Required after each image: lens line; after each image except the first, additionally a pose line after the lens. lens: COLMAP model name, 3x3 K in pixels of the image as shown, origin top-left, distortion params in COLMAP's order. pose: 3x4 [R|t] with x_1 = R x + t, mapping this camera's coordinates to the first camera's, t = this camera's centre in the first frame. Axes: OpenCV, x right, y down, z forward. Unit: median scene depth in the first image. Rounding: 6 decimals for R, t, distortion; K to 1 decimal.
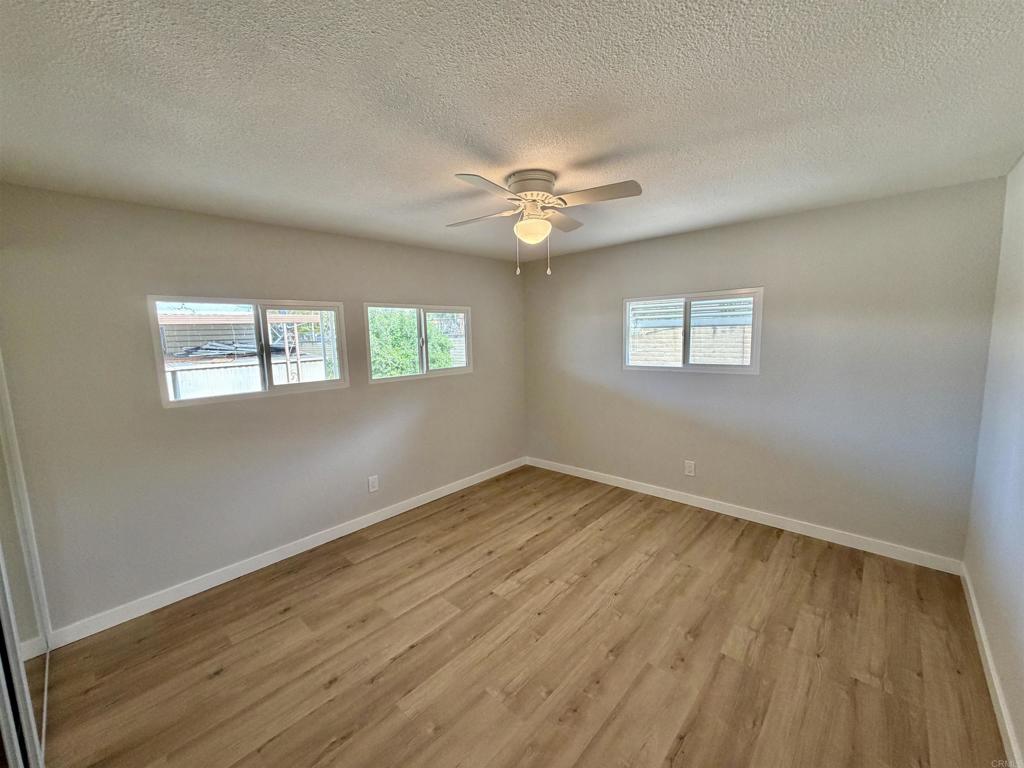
lens RADIAL K [[409.1, 0, 509.8], [0, 409.1, 384.9], [0, 0, 1]] dist [0.001767, 0.000174]
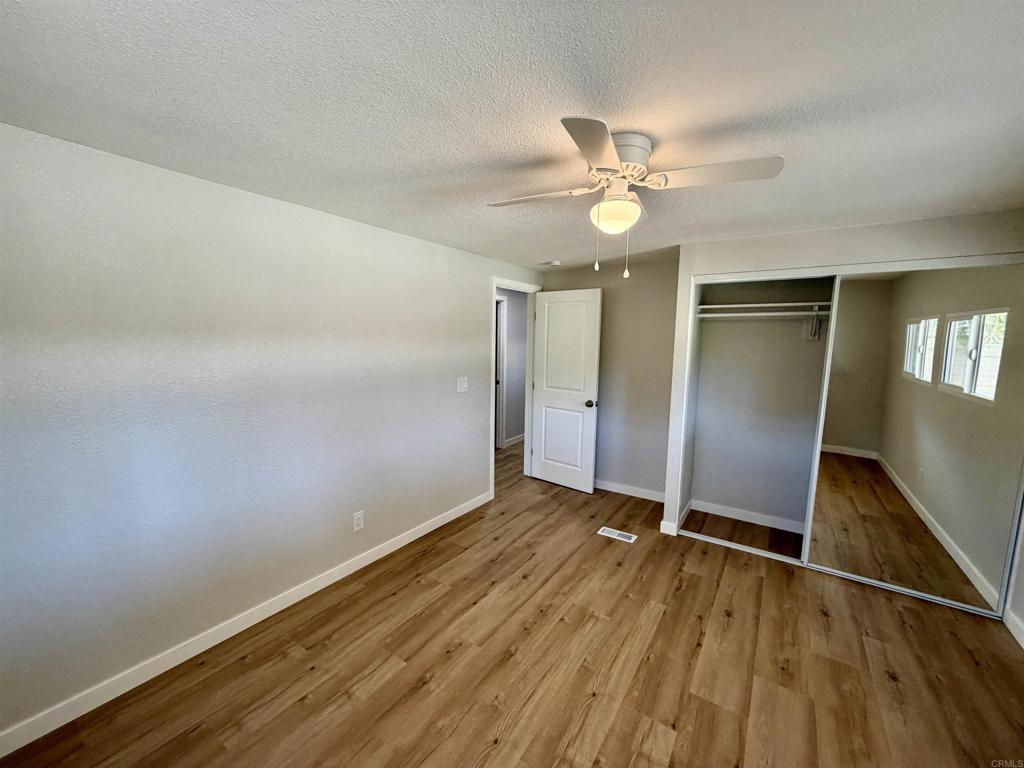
lens RADIAL K [[409.1, 0, 509.8], [0, 409.1, 384.9], [0, 0, 1]] dist [0.001767, 0.000174]
pose [[-0.988494, 0.035170, -0.147111, 0.375604], [-0.002955, 0.967916, 0.251255, -0.268867], [0.151228, 0.248799, -0.956676, 1.790407]]
